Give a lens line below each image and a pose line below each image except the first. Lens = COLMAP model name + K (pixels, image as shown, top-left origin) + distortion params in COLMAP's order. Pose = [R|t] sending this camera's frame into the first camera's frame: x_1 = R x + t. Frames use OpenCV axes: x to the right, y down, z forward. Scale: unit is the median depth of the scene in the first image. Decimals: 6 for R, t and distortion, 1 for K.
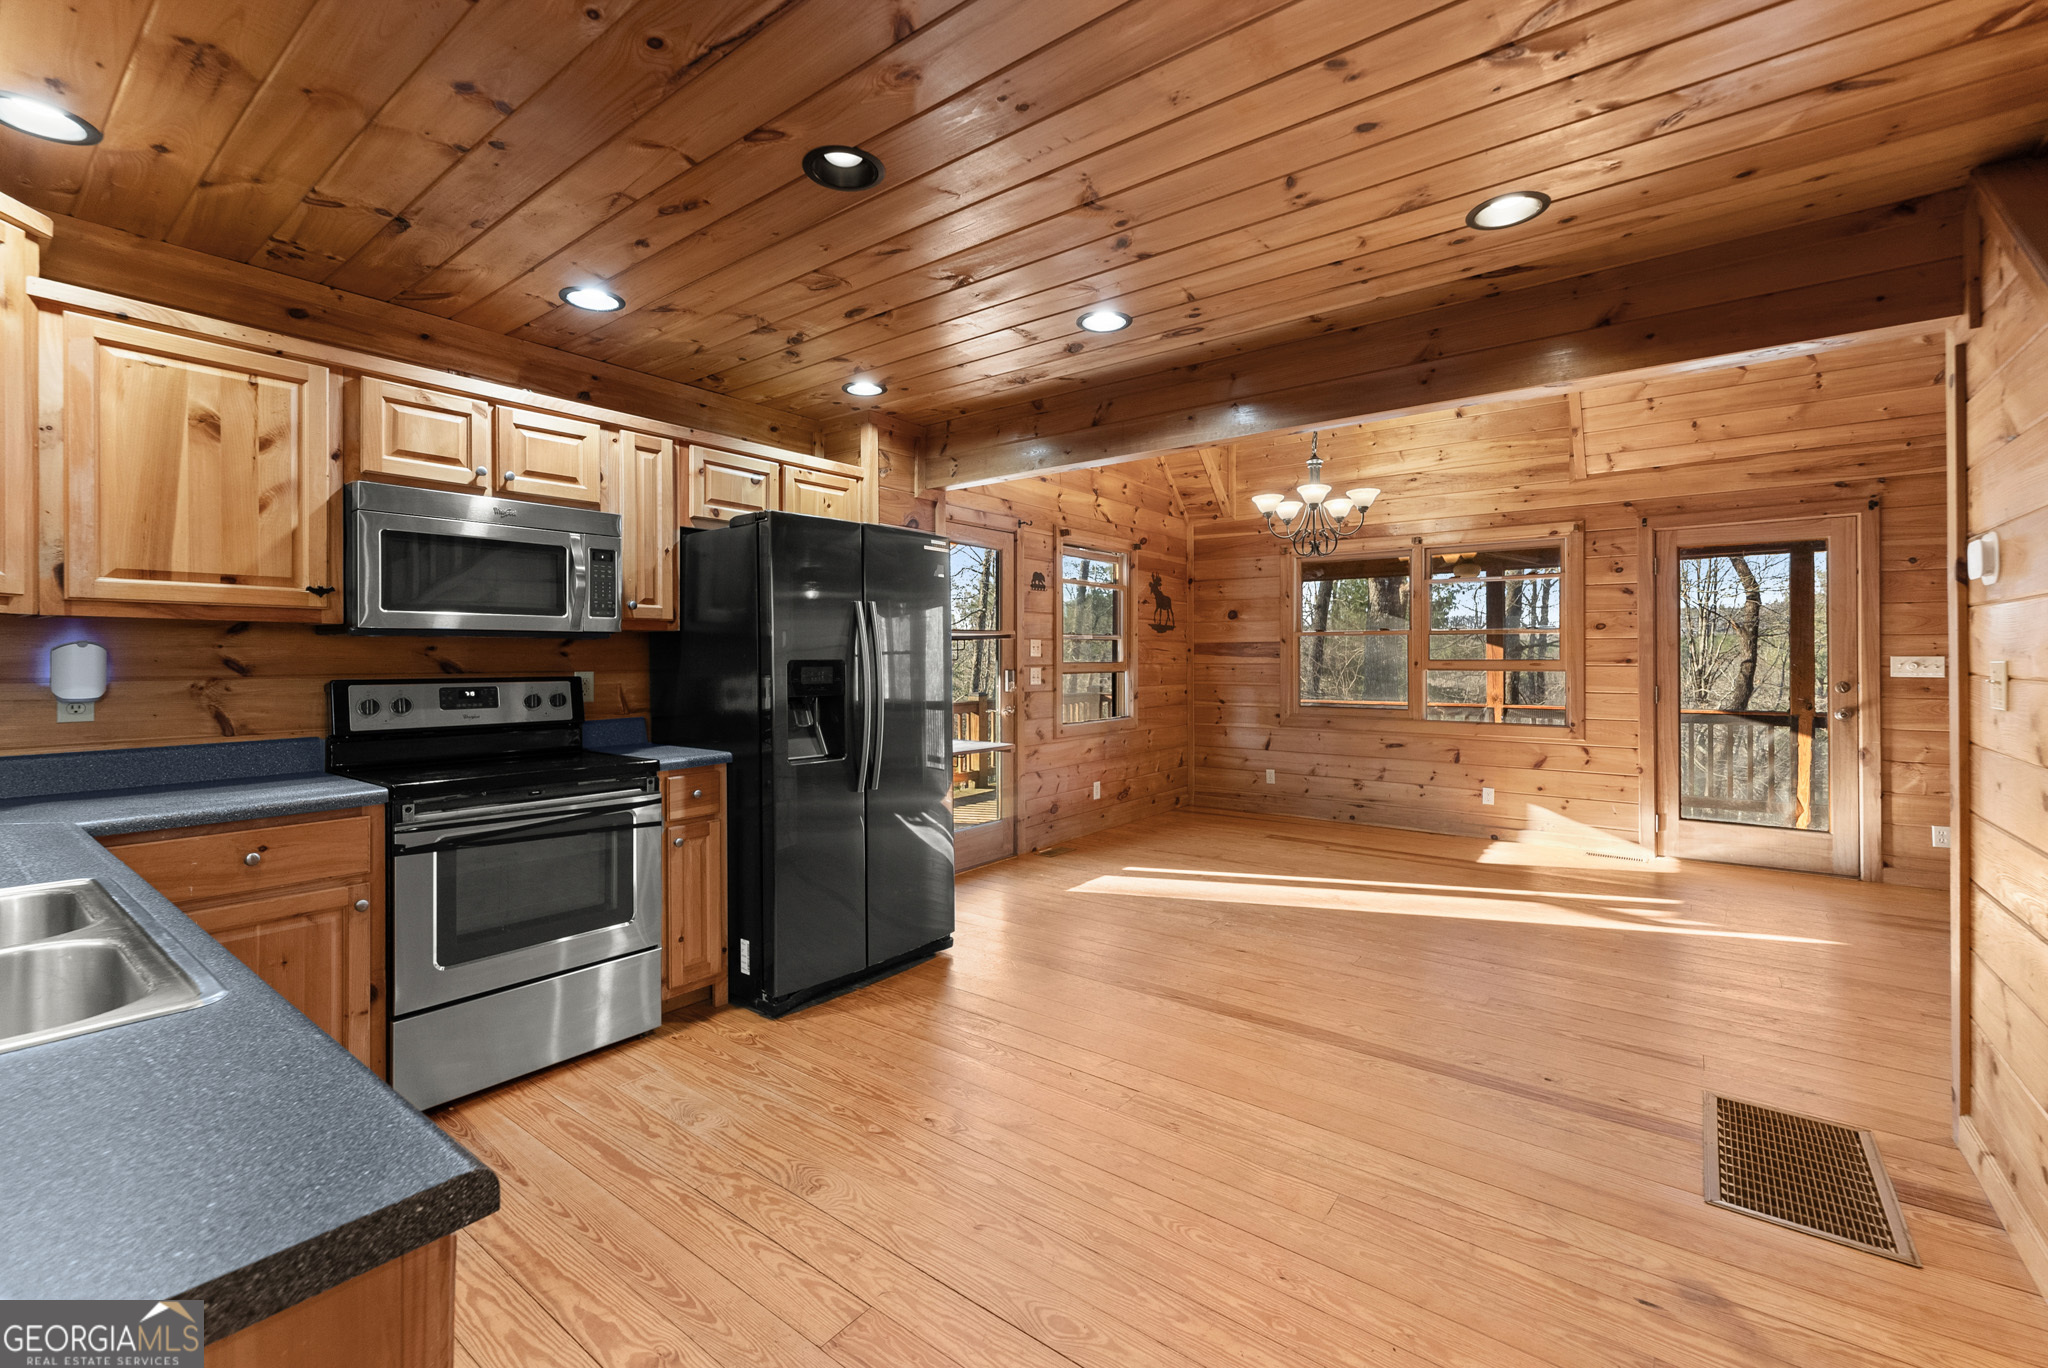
lens RADIAL K [[858.6, 0, 1026.1], [0, 858.6, 666.4], [0, 0, 1]] dist [0.001293, 0.000880]
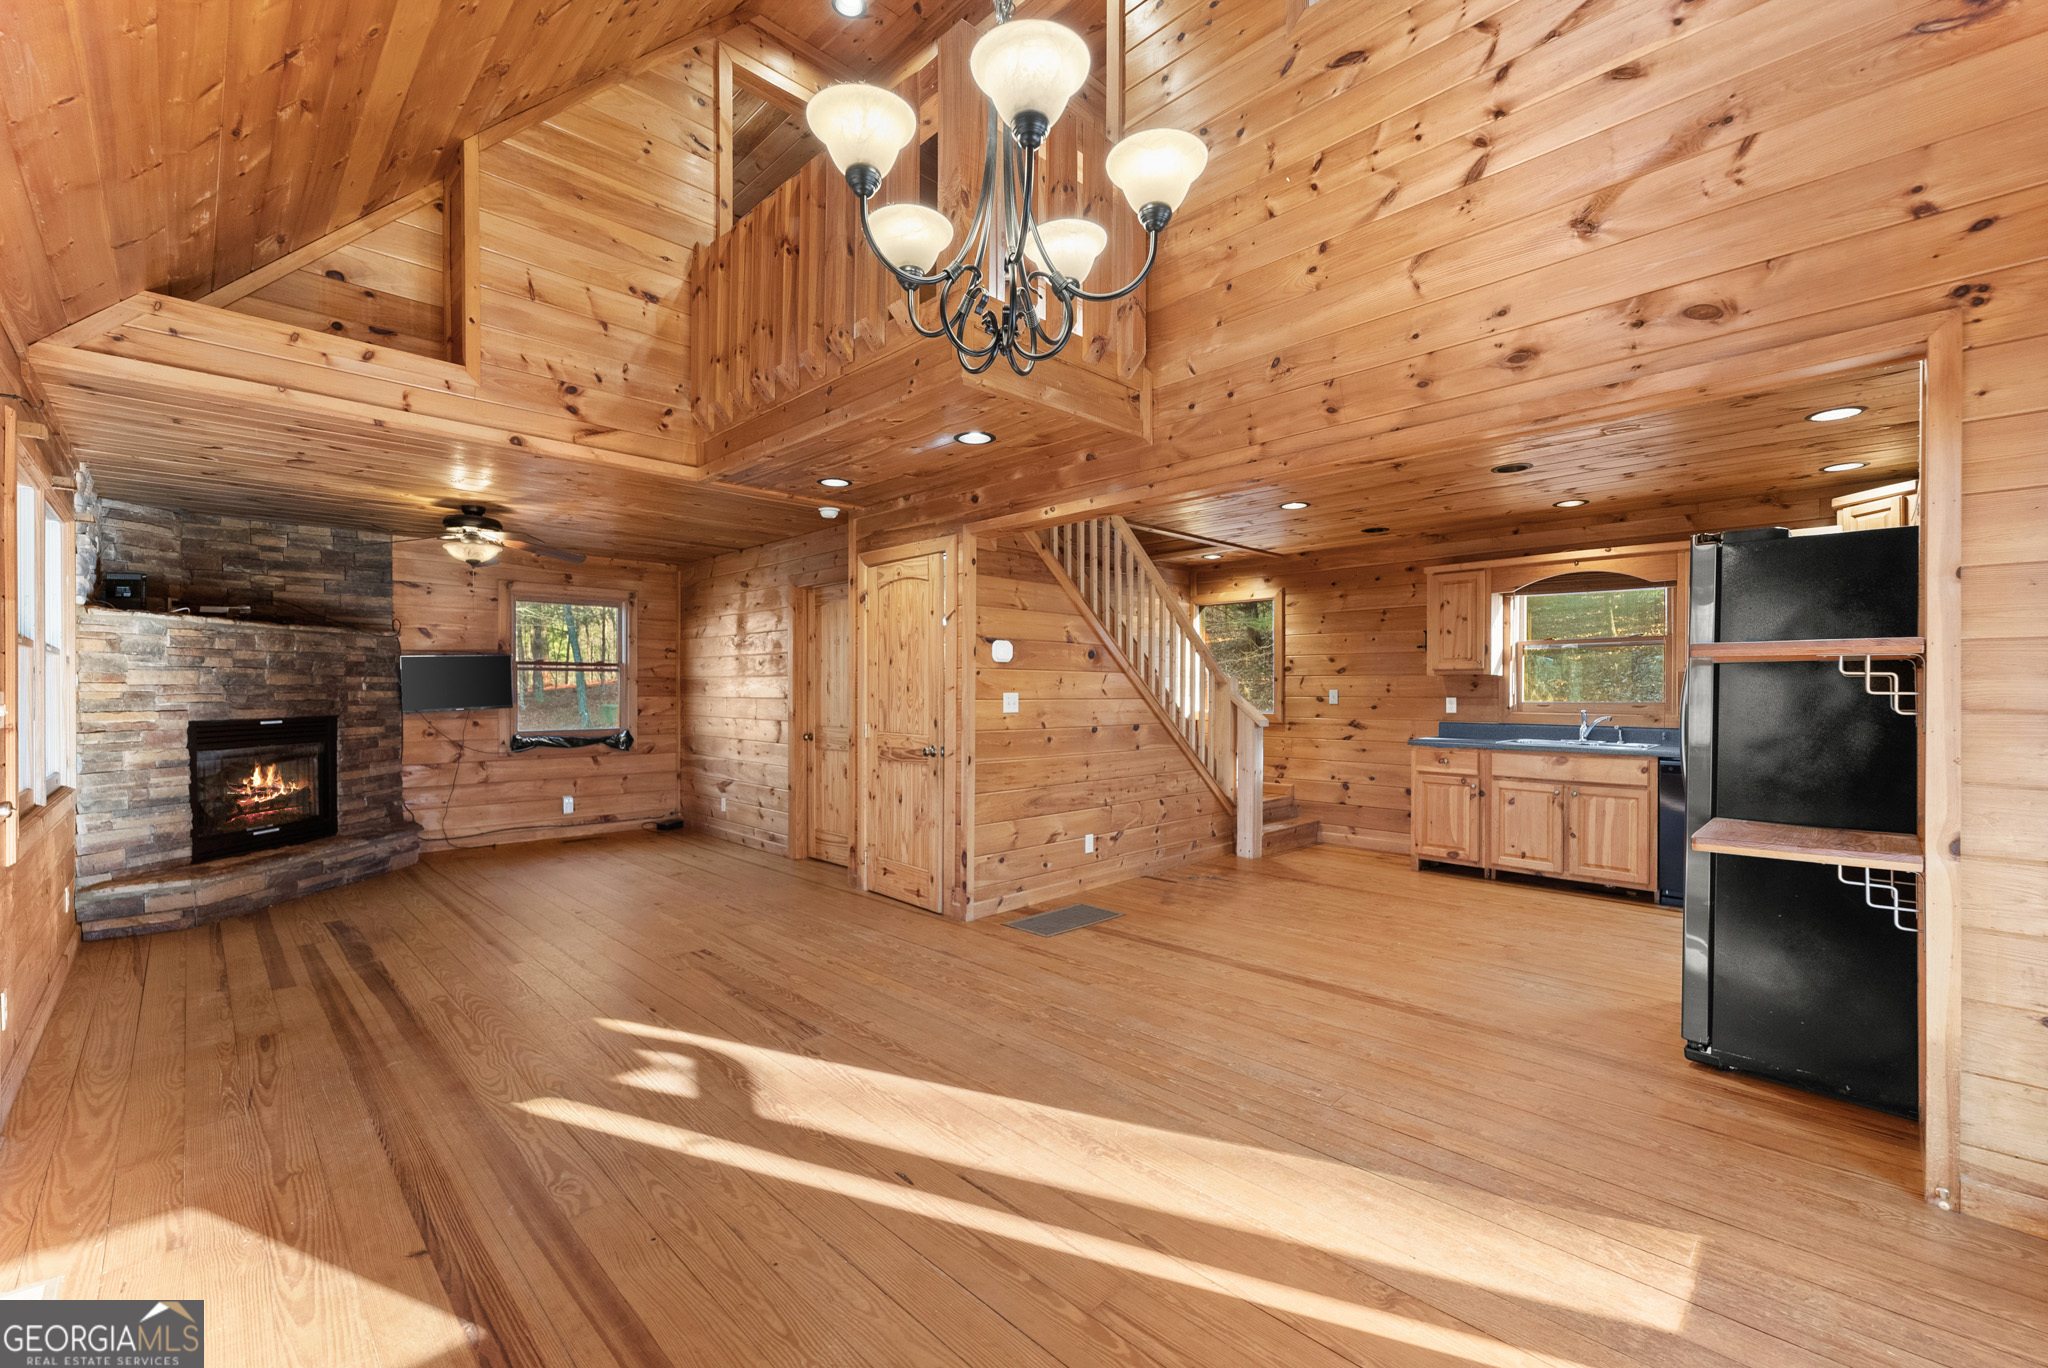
lens RADIAL K [[858.6, 0, 1019.4], [0, 858.6, 686.0], [0, 0, 1]] dist [0.001293, 0.000880]
pose [[-0.990602, 0.004967, 0.136688, 0.246061], [0.006070, 0.999952, 0.007658, -0.013012], [-0.136644, 0.008416, -0.990584, 1.120243]]
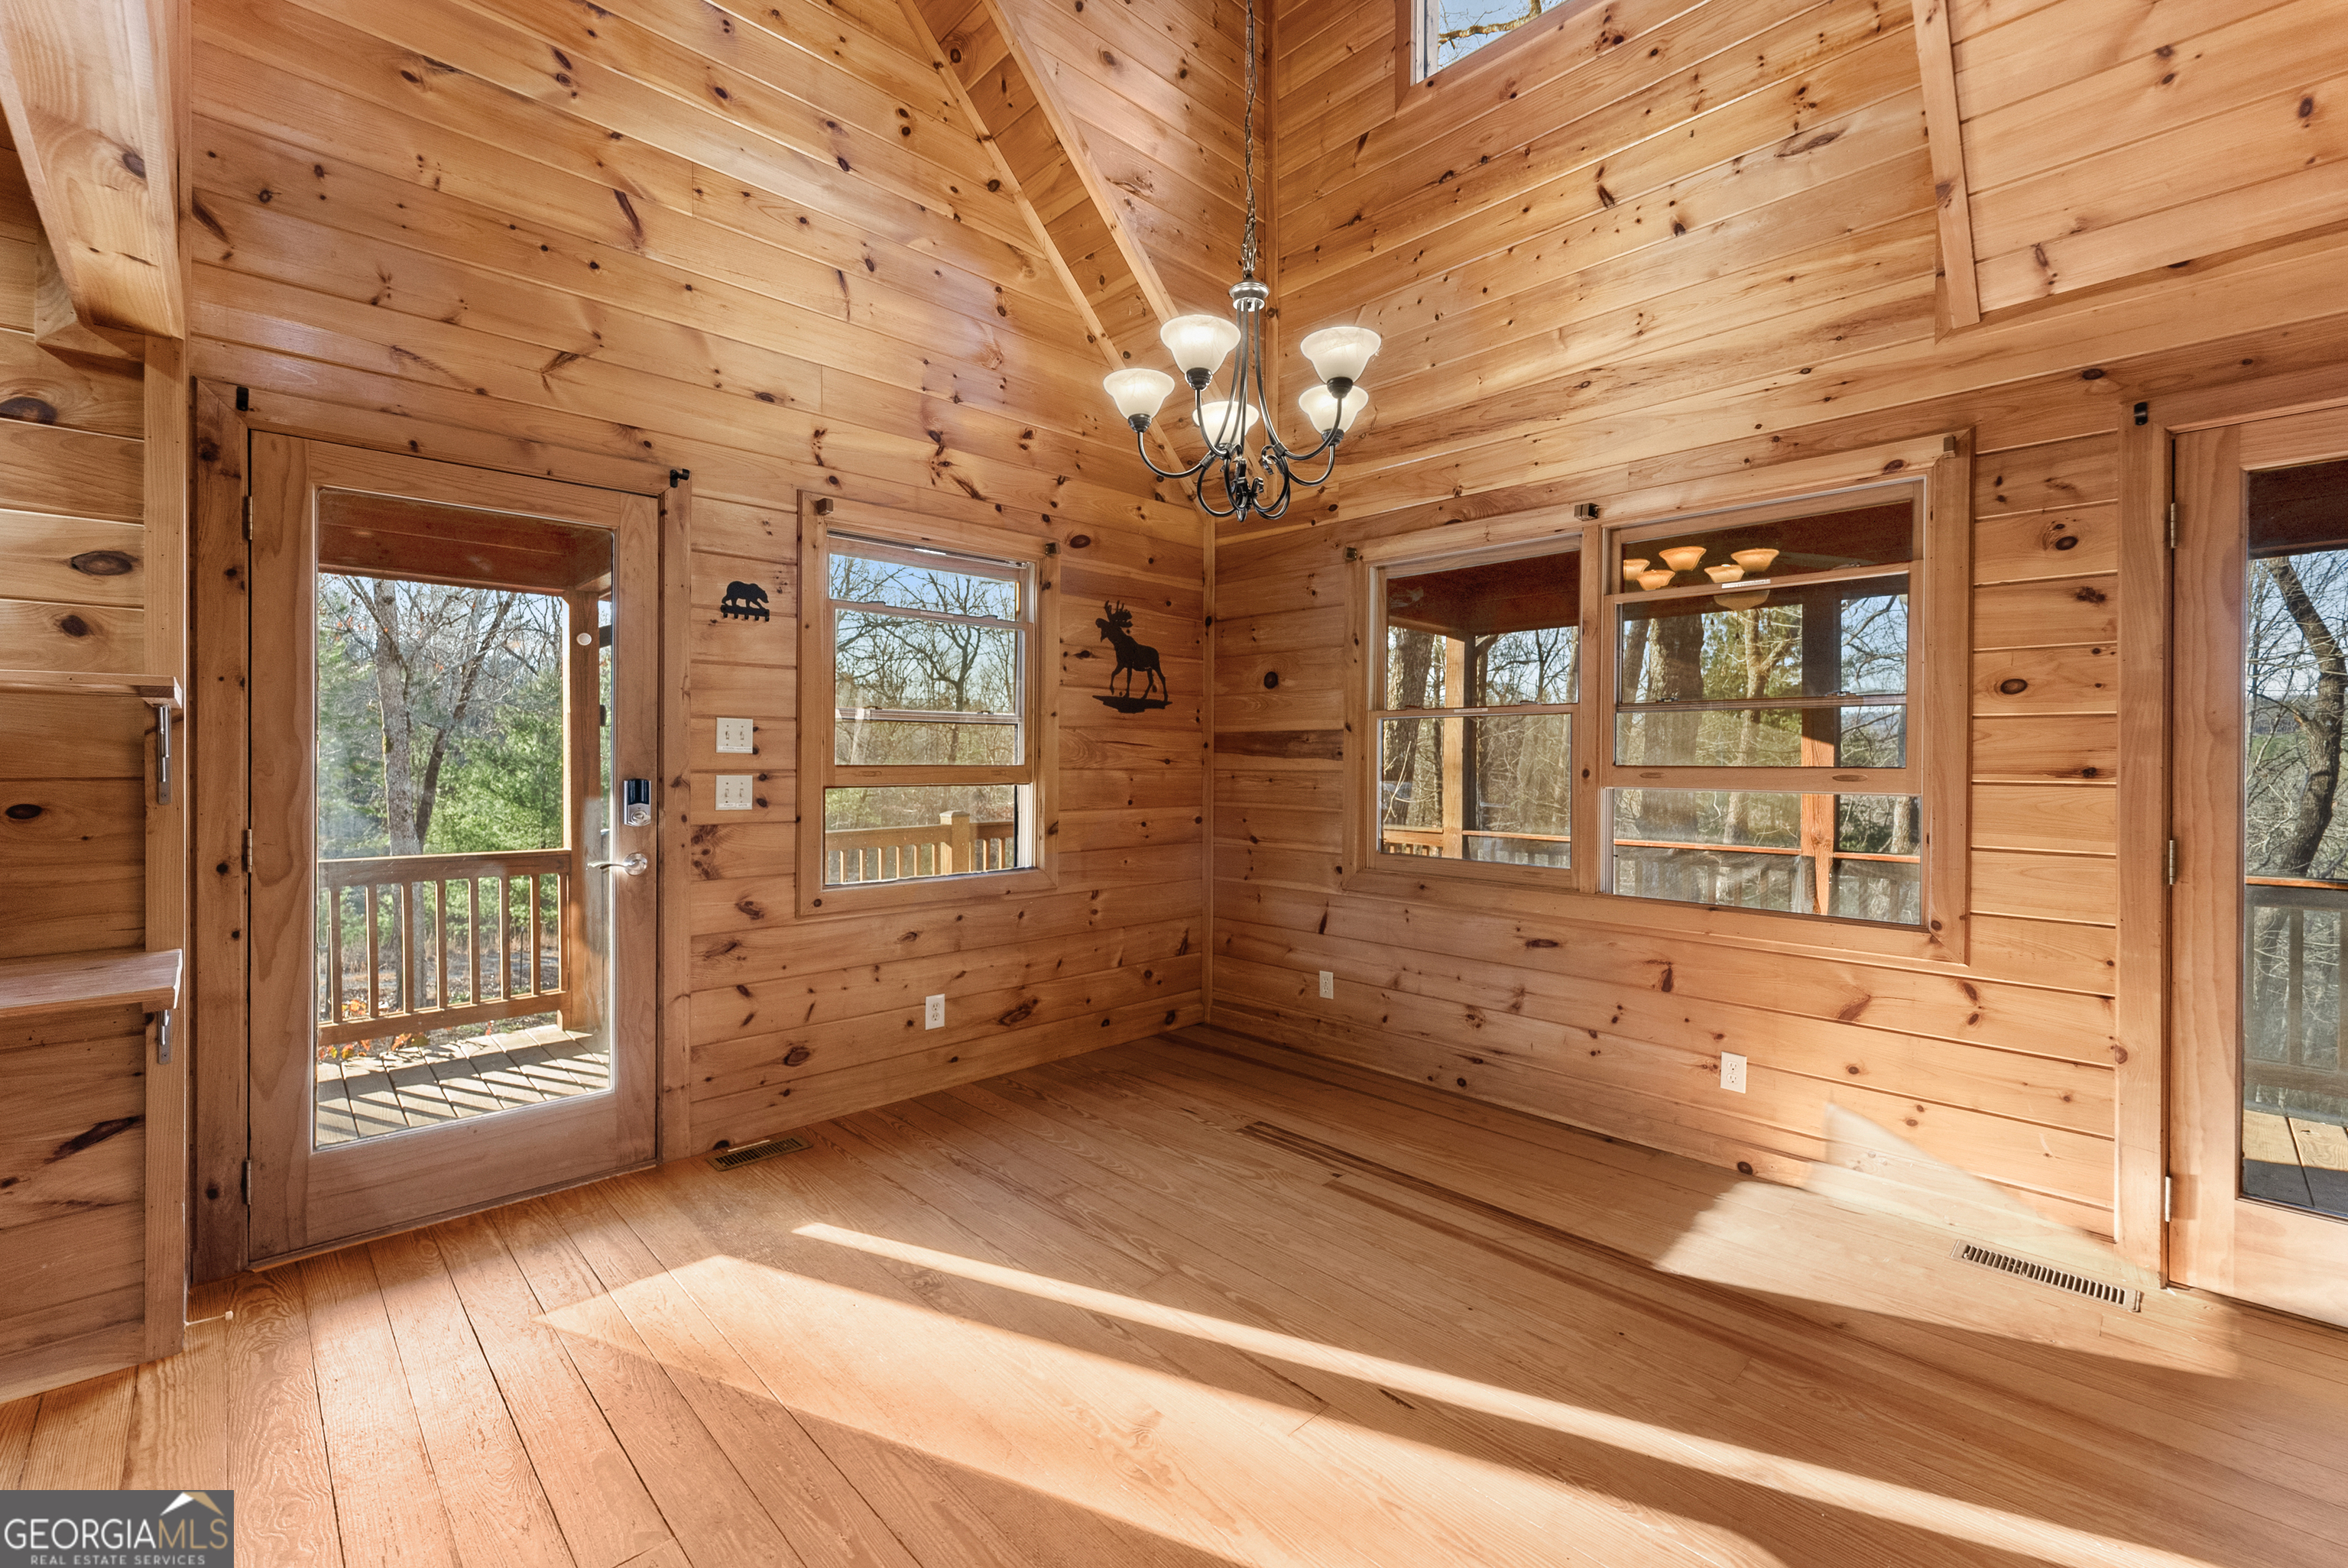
lens RADIAL K [[984.2, 0, 1169.4], [0, 984.2, 773.4], [0, 0, 1]] dist [0.001293, 0.000880]
pose [[0.988179, 0.009678, -0.152999, 0.319580], [-0.009124, 0.999949, 0.004323, -0.003867], [0.153033, -0.002876, 0.988217, 0.442081]]
